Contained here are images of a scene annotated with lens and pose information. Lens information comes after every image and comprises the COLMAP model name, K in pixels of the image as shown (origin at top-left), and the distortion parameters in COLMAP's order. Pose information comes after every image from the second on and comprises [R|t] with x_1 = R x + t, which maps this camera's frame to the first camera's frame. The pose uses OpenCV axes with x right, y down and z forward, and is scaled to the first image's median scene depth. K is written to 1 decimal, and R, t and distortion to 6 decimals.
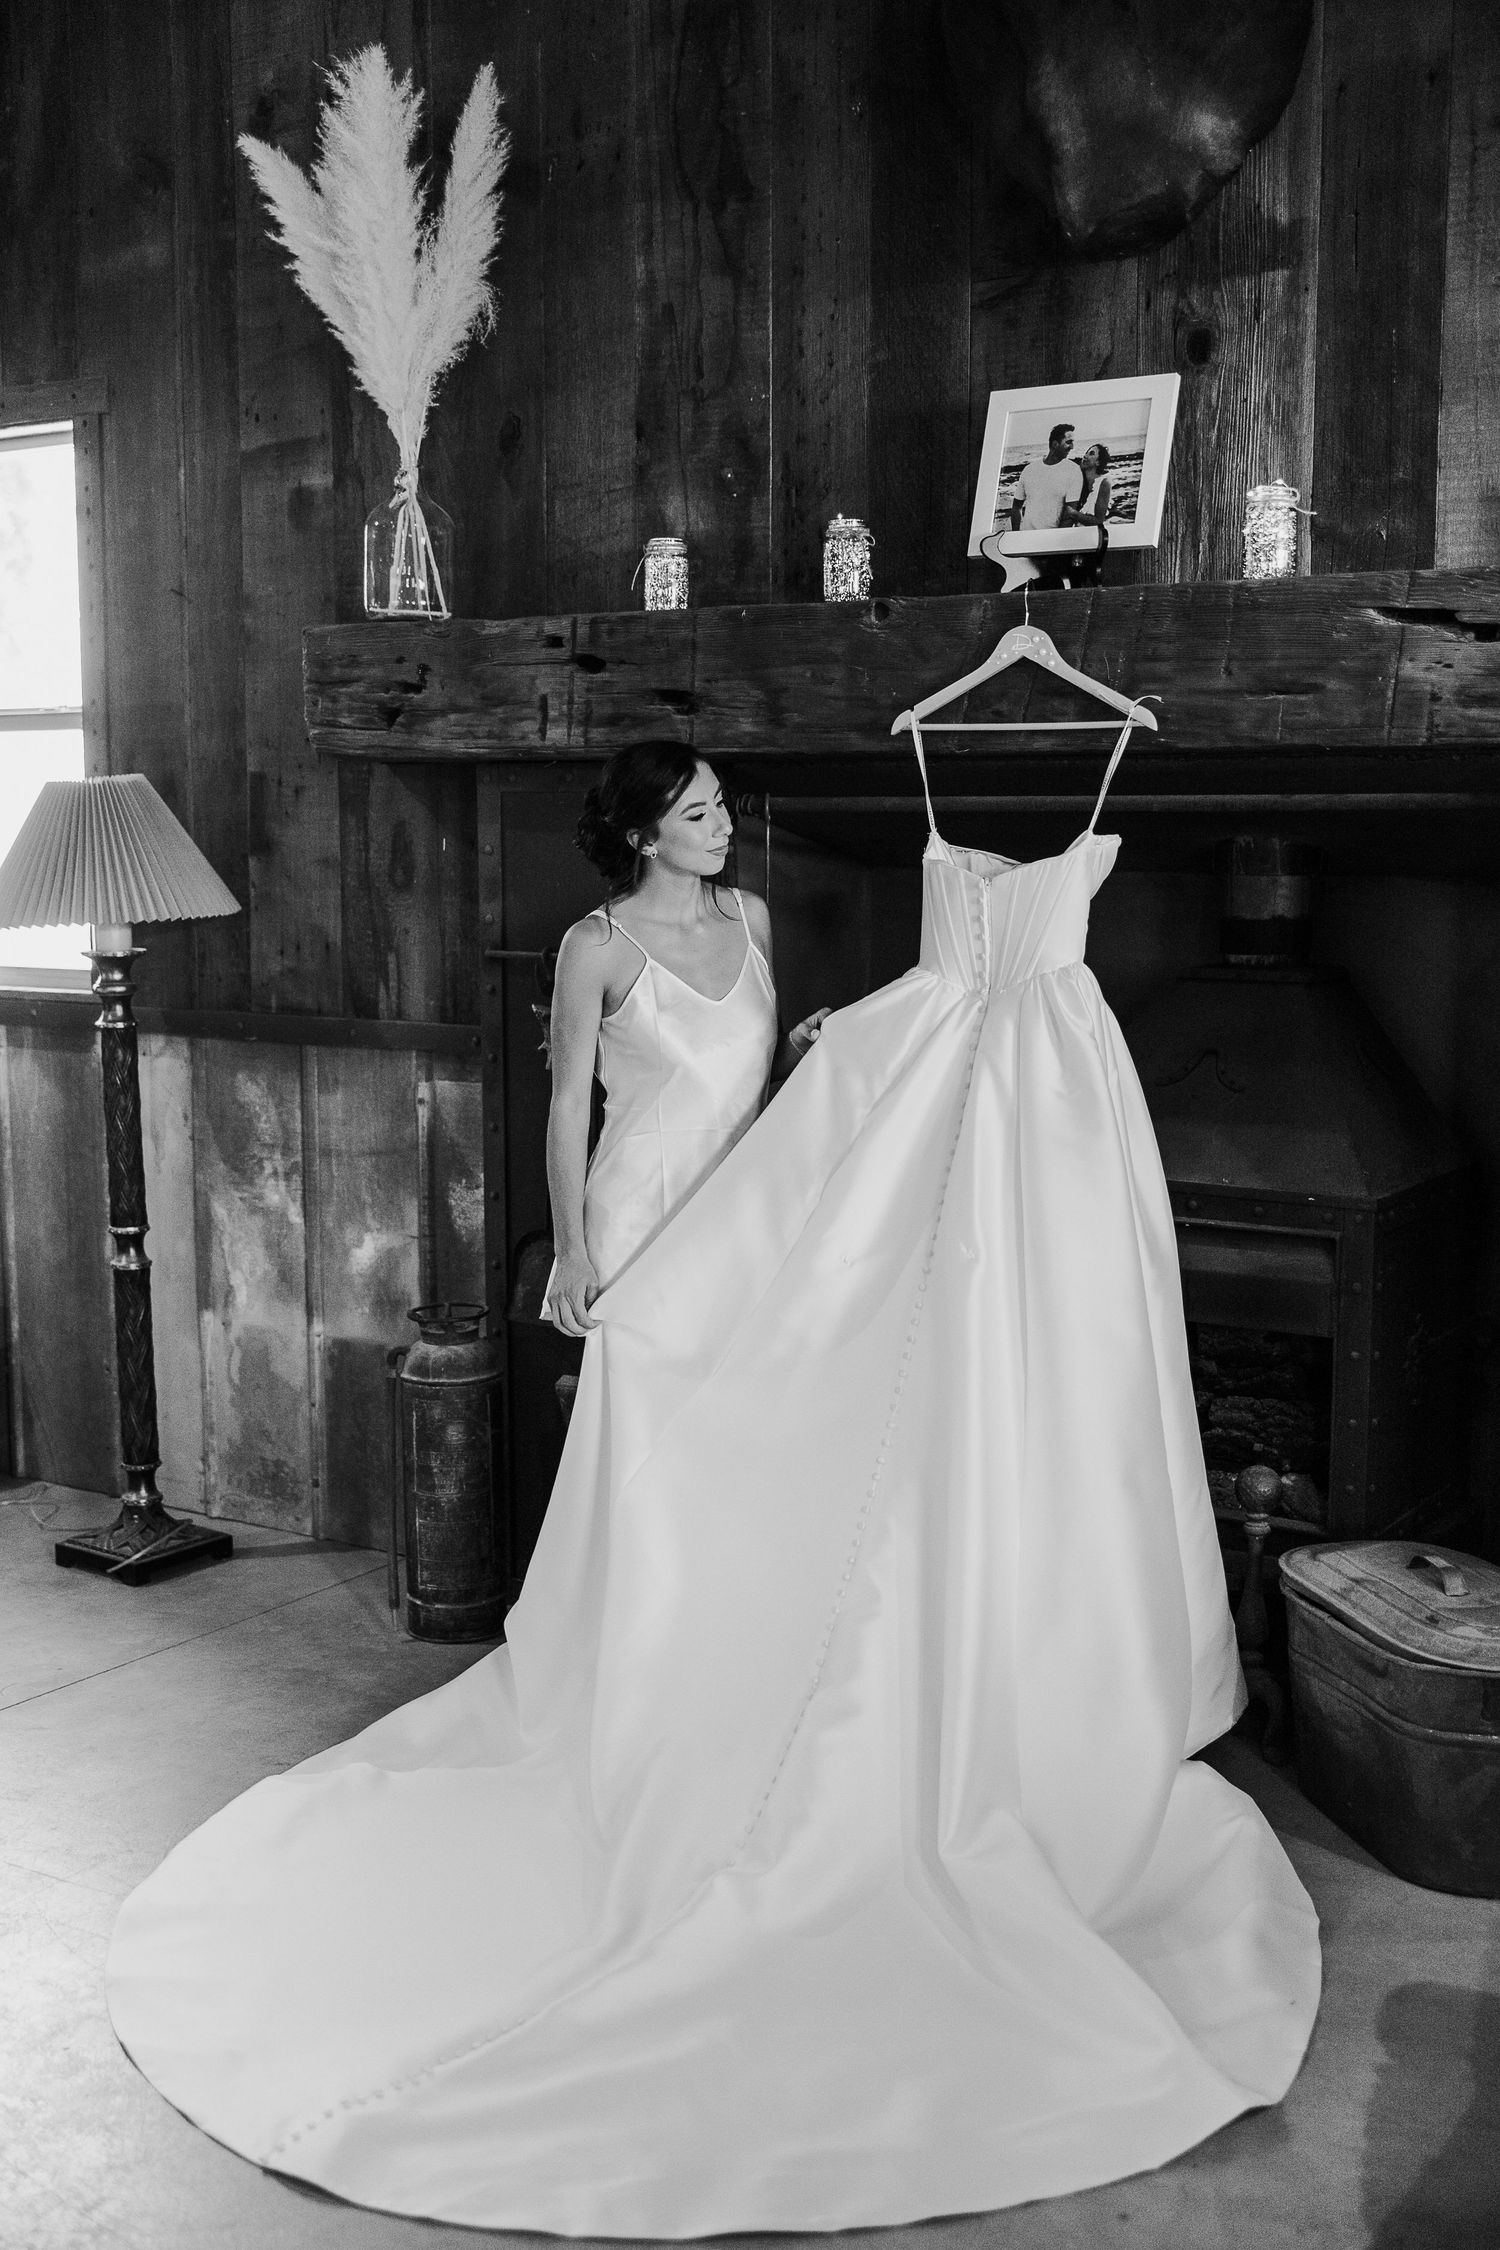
lens RADIAL K [[2501.7, 0, 748.5], [0, 2501.7, 1098.2], [0, 0, 1]] dist [0.003756, -0.000886]
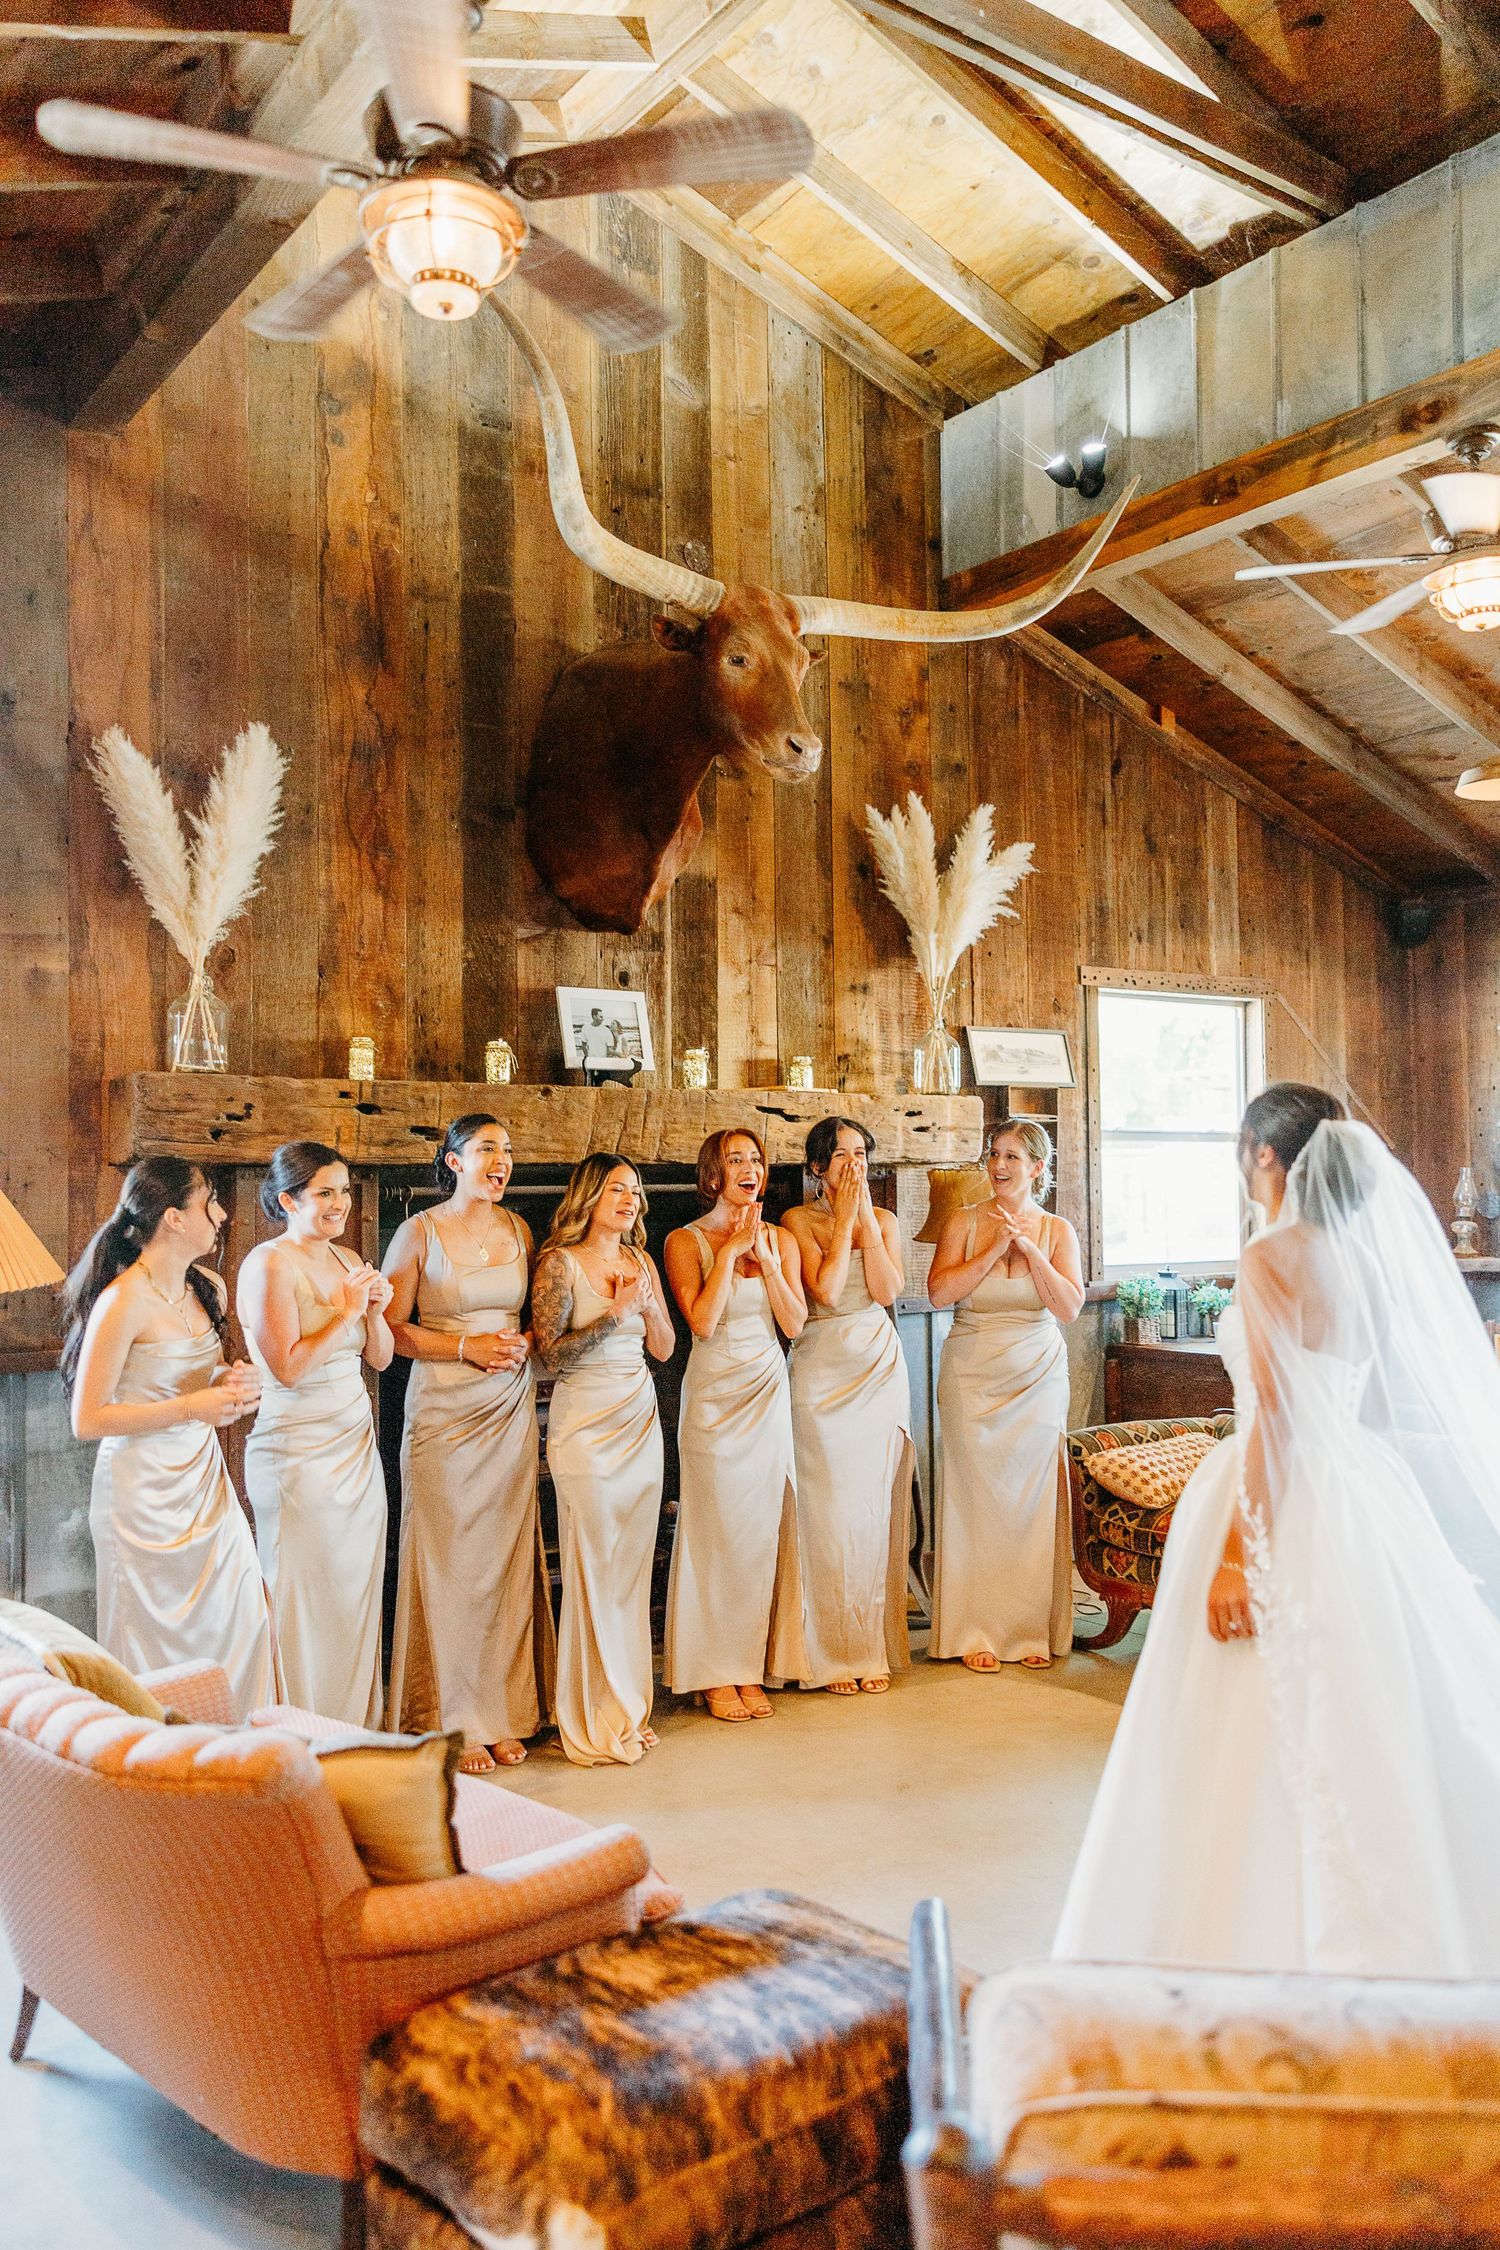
lens RADIAL K [[1789.7, 0, 750.0], [0, 1789.7, 1125.0], [0, 0, 1]] dist [0.009042, 0.004576]
pose [[0.356186, 0.028265, 0.933988, -1.088668], [0.117152, 0.990305, -0.074647, -0.041899], [-0.927042, 0.136006, 0.349421, 0.334924]]
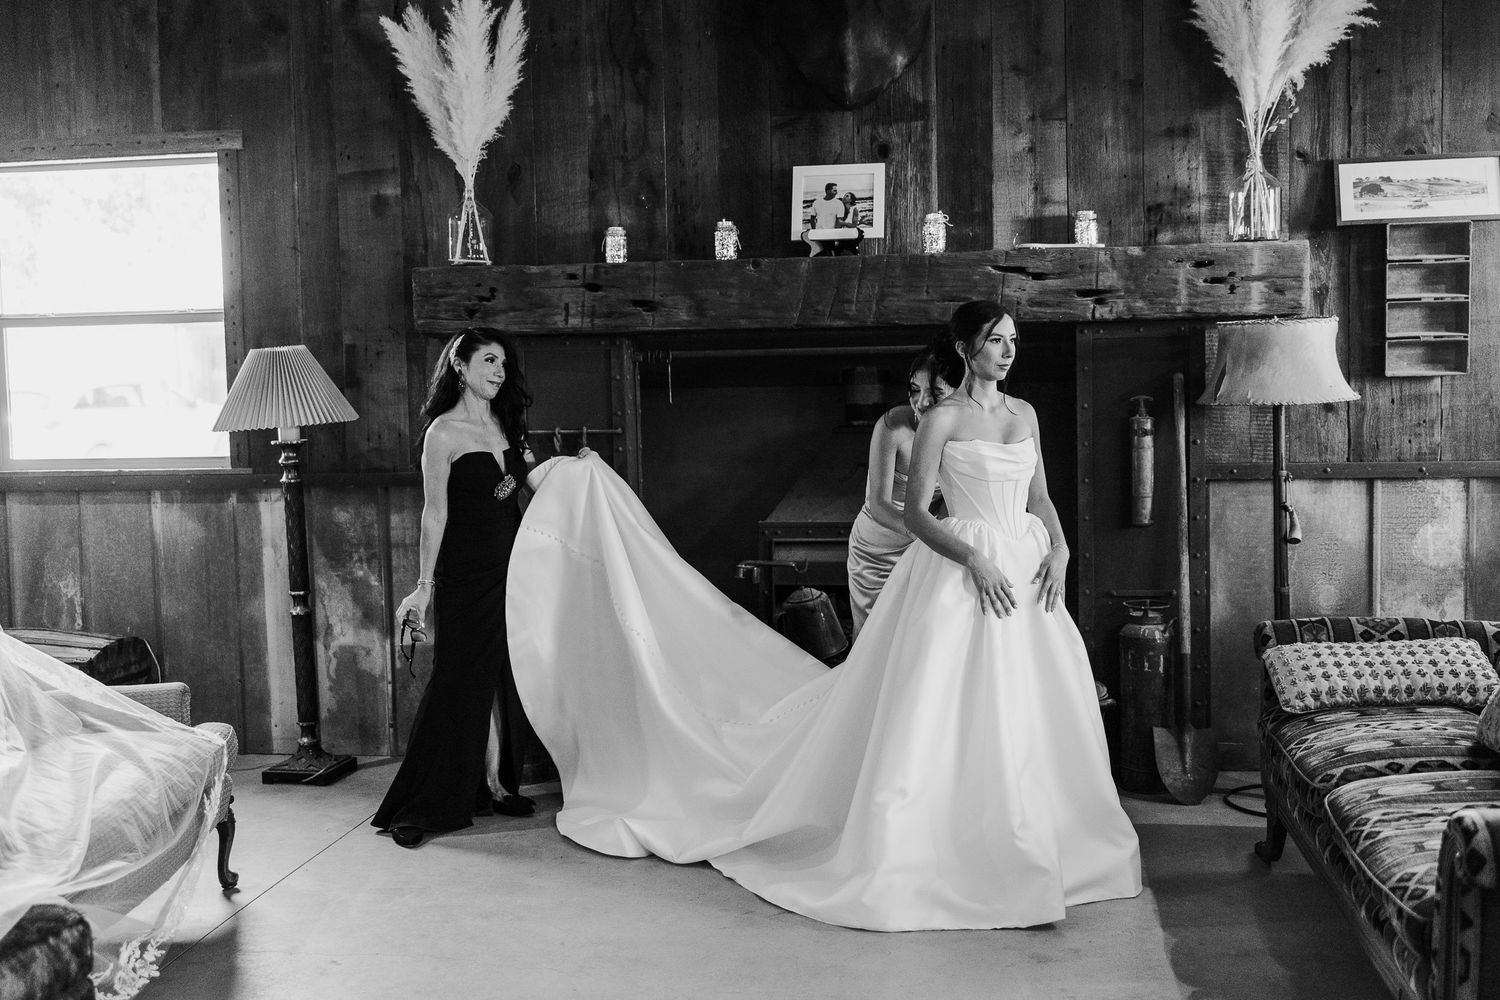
lens RADIAL K [[1581.4, 0, 746.9], [0, 1581.4, 450.1], [0, 0, 1]] dist [0.016791, -0.029311]
pose [[0.911137, -0.040825, 0.410077, -0.480398], [0.067462, 0.996433, -0.050693, 0.033377], [-0.406544, 0.073853, 0.910641, -0.221582]]
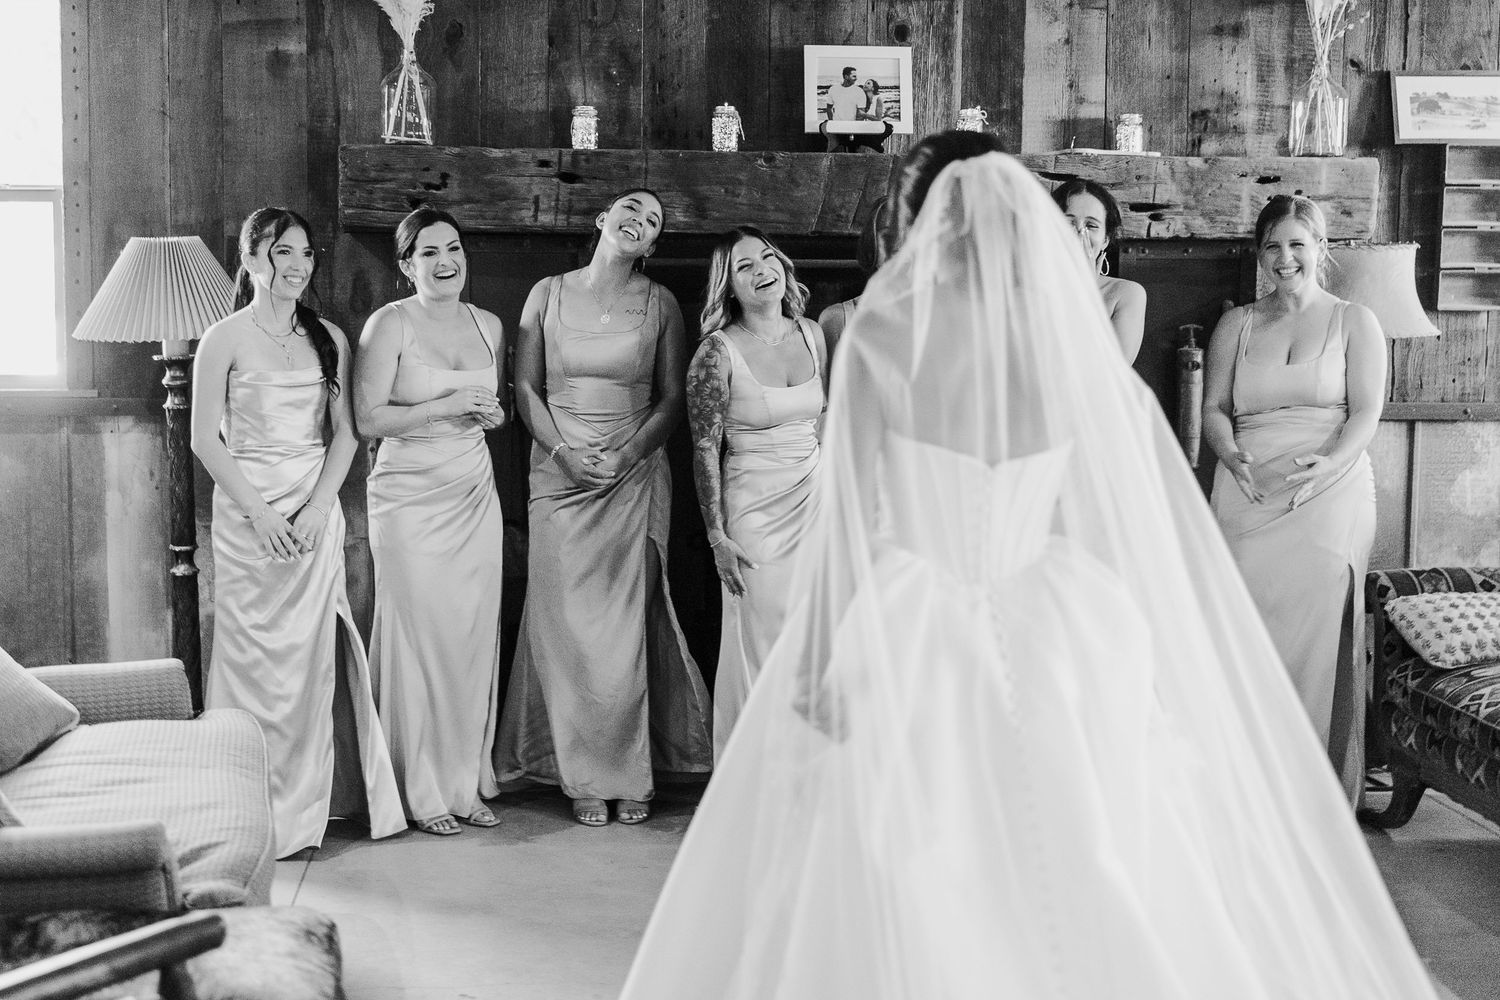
lens RADIAL K [[1924.4, 0, 666.3], [0, 1924.4, 447.1], [0, 0, 1]] dist [0.009309, 0.019458]
pose [[0.796859, -0.043241, 0.602615, -0.797902], [0.060878, 0.998106, -0.008881, 0.024396], [-0.601090, 0.043763, 0.797982, -0.075542]]
